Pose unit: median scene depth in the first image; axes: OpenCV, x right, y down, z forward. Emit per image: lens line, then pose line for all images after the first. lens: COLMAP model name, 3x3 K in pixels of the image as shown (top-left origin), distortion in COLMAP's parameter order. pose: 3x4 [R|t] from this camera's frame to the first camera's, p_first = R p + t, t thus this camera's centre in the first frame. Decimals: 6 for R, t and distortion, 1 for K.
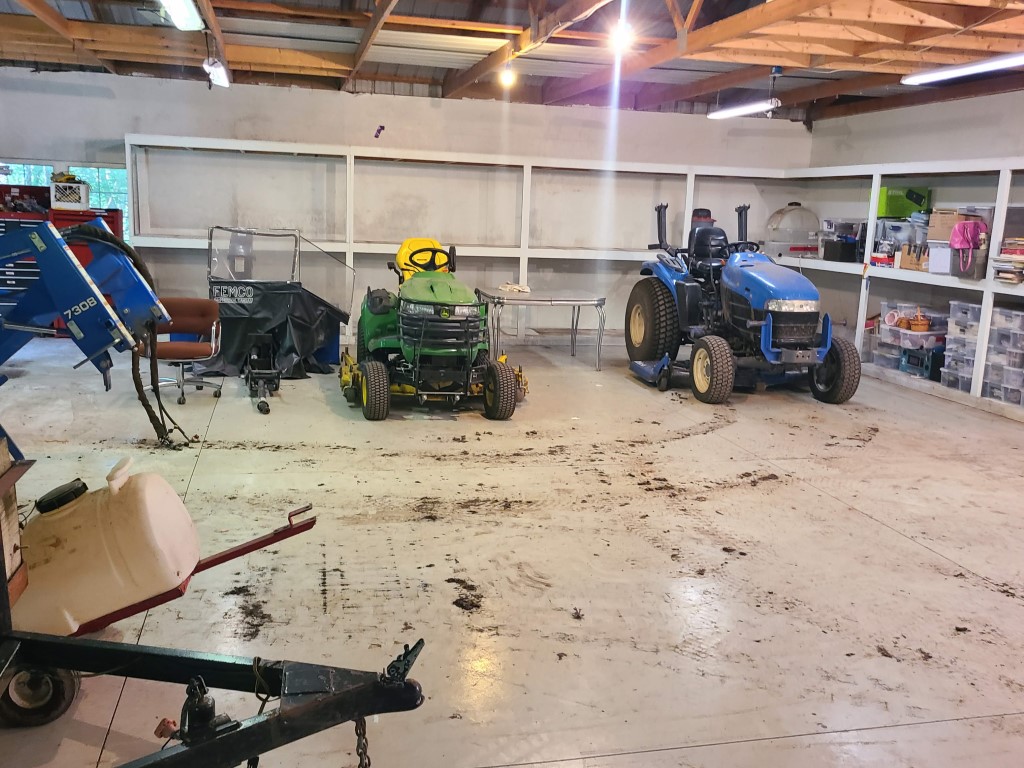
lens RADIAL K [[931.9, 0, 510.5], [0, 931.9, 391.2], [0, 0, 1]] dist [0.014704, 0.000000]
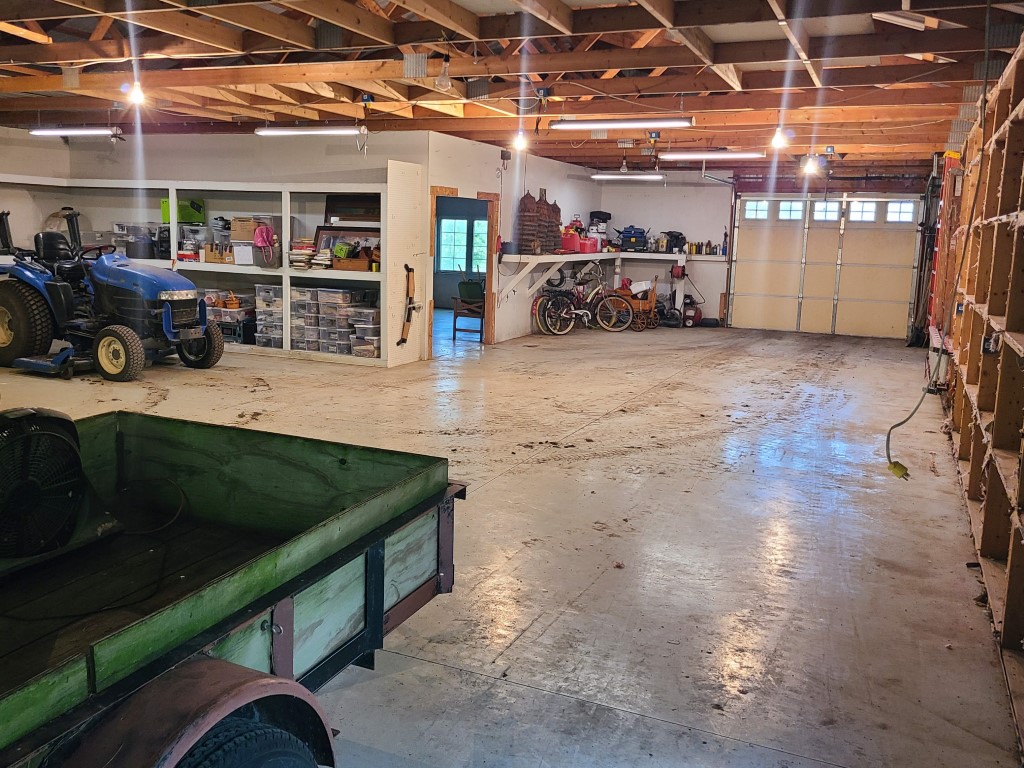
lens RADIAL K [[931.9, 0, 509.9], [0, 931.9, 380.1], [0, 0, 1]] dist [0.014704, 0.000000]
pose [[0.580859, -0.146117, 0.800783, -0.442595], [0.146211, 0.986486, 0.073946, -0.004544], [-0.800766, 0.074131, 0.594373, -0.105910]]
